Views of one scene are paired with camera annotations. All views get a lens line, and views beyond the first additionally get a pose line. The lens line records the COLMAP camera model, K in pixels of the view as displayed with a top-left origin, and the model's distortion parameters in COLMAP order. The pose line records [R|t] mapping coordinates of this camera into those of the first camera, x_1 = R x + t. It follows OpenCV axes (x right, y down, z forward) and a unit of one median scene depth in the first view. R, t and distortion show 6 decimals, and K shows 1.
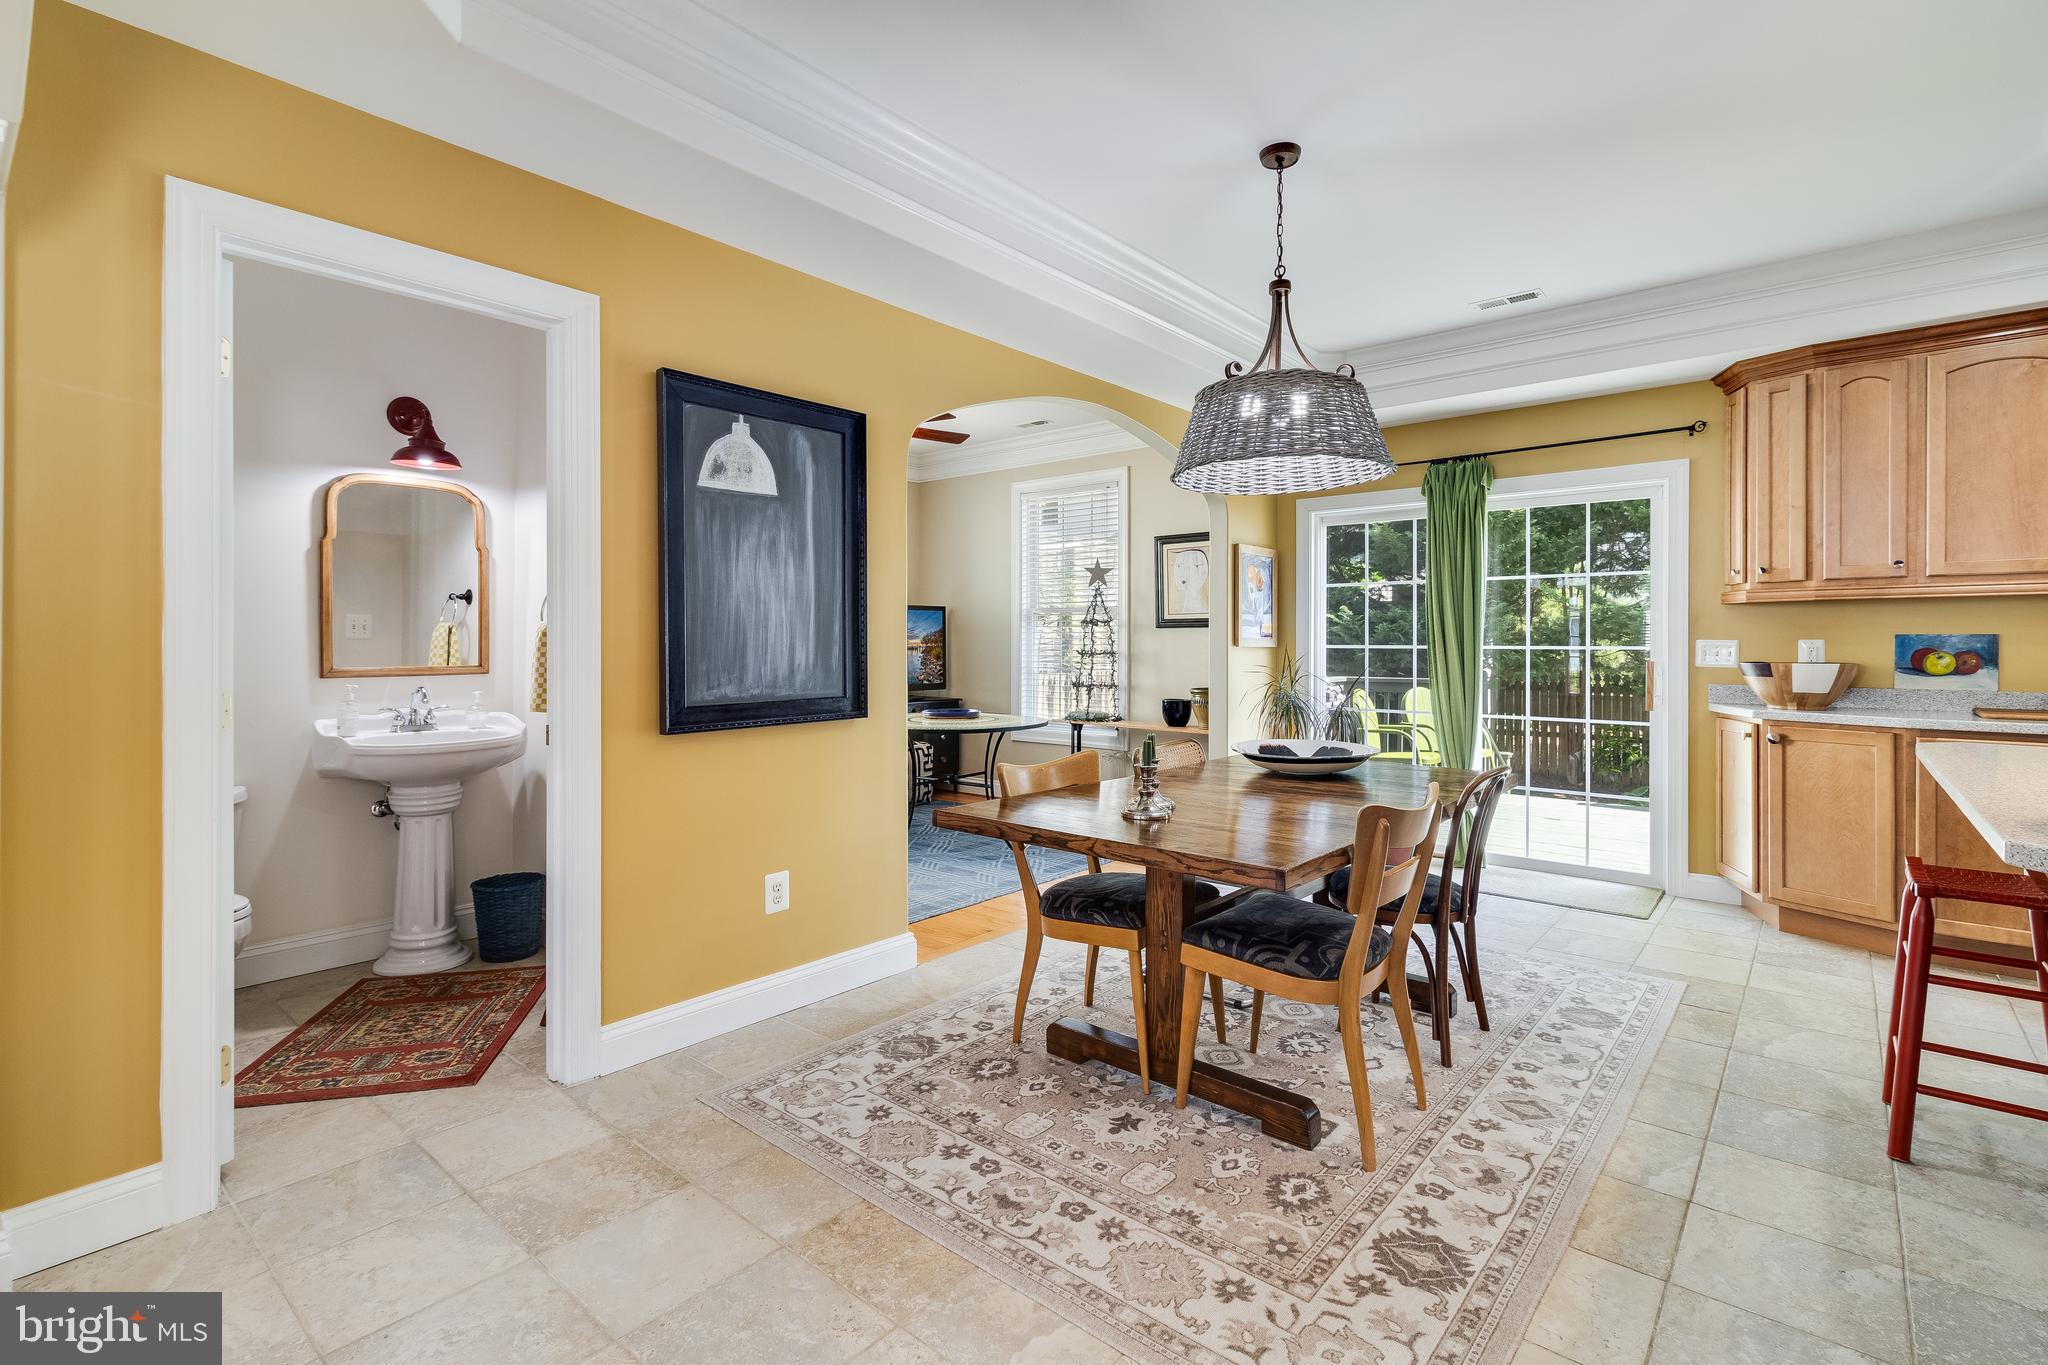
lens RADIAL K [[944.0, 0, 1021.6], [0, 944.0, 643.0], [0, 0, 1]] dist [0.002564, 0.000082]
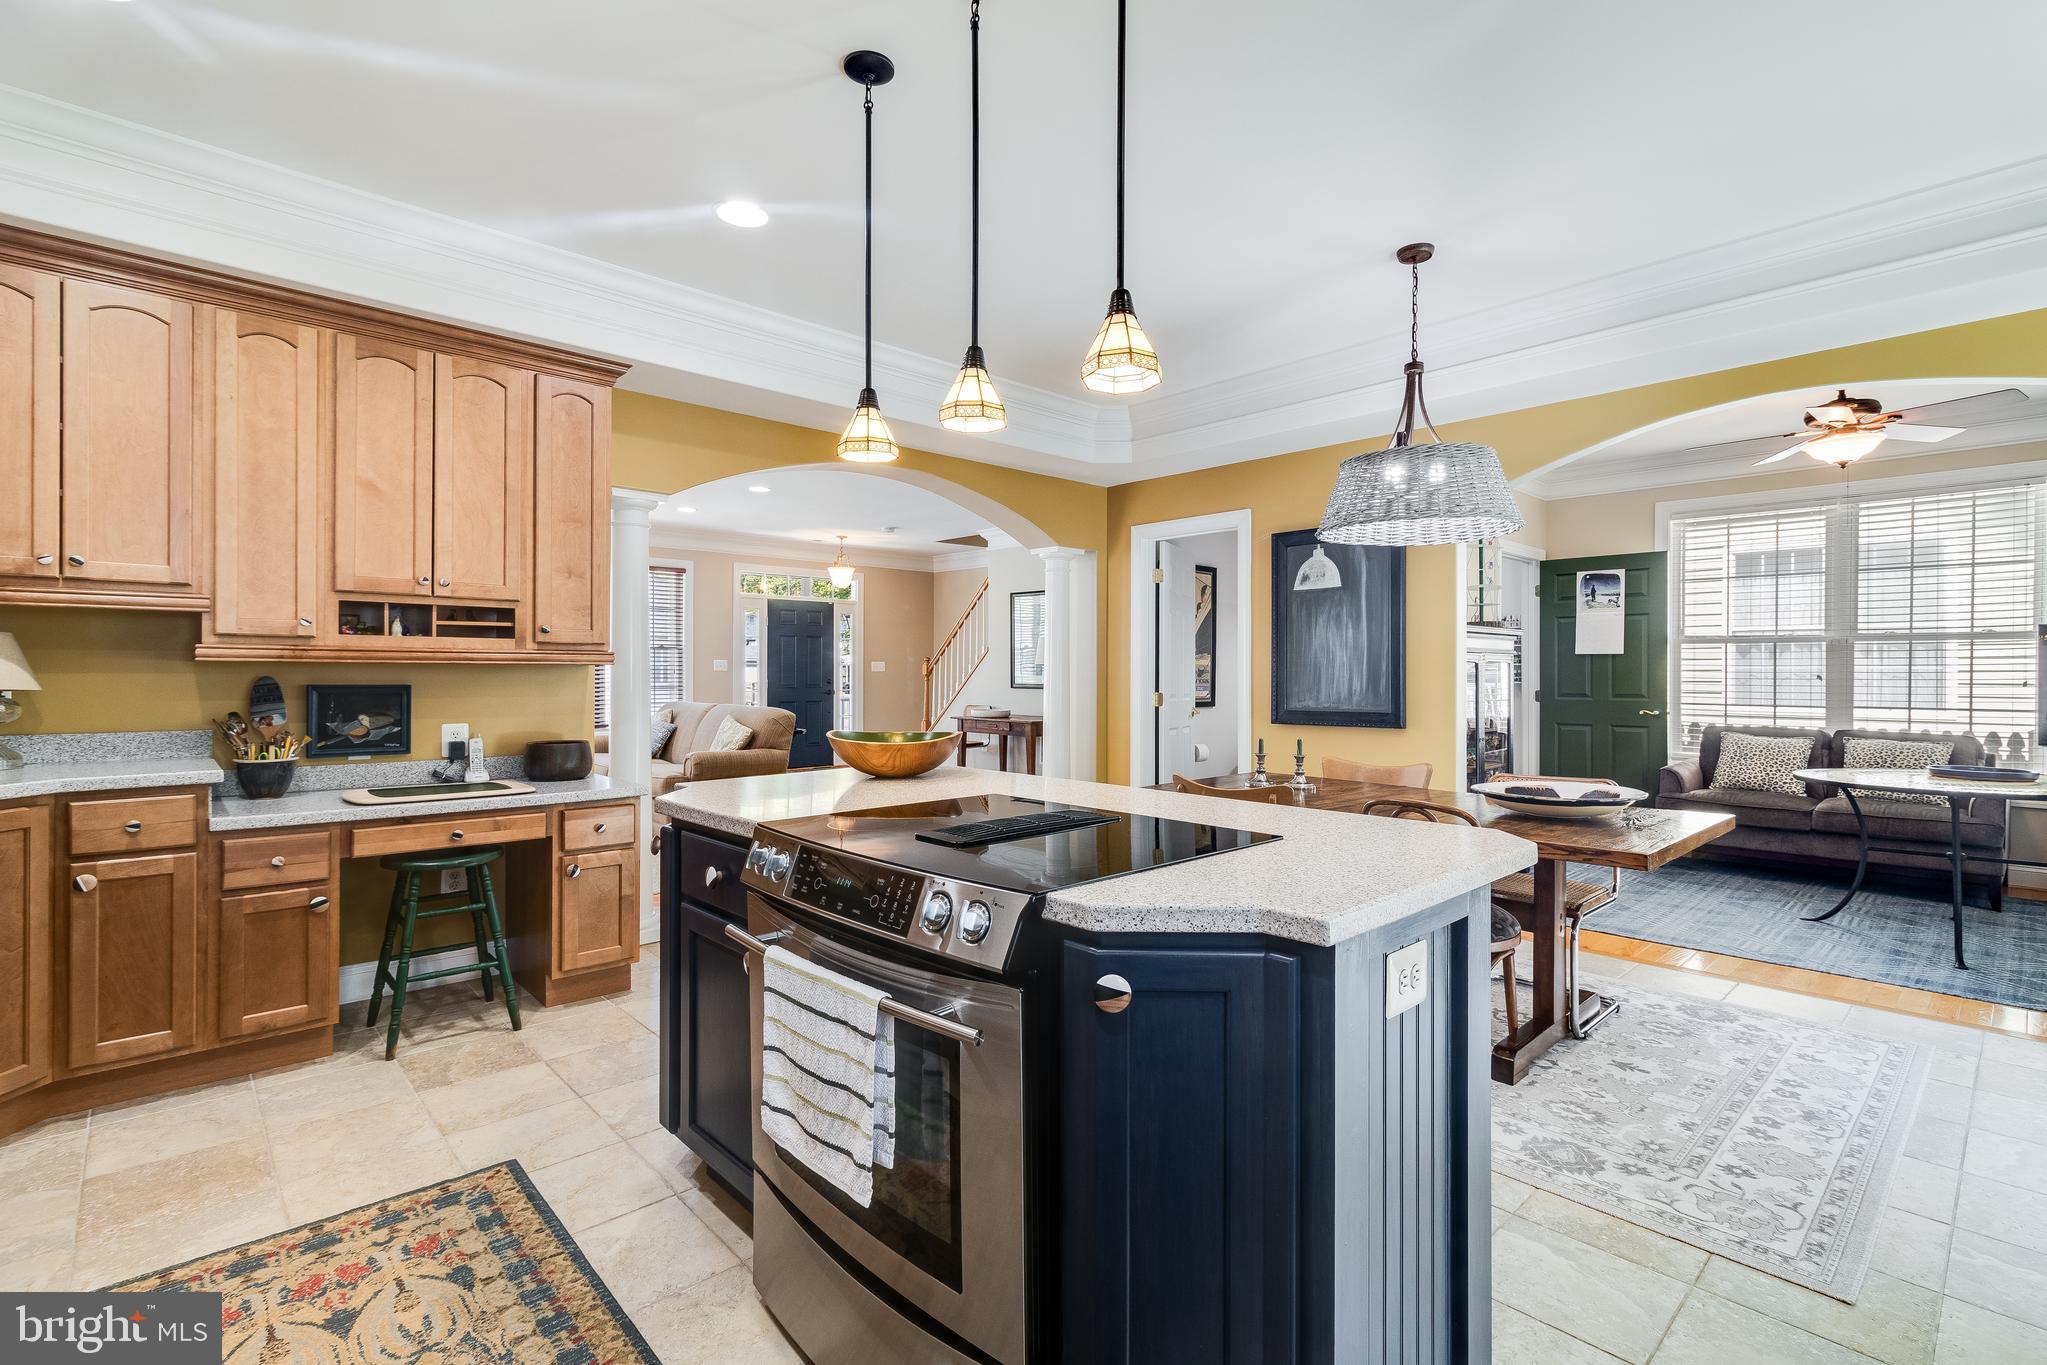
lens RADIAL K [[943.5, 0, 1036.6], [0, 943.5, 675.1], [0, 0, 1]] dist [0.002564, 0.000082]
pose [[-0.101928, 0.001809, -0.994790, 1.264068], [-0.000531, 0.999998, 0.001873, -0.004641], [0.994792, 0.000719, -0.101927, 0.571654]]
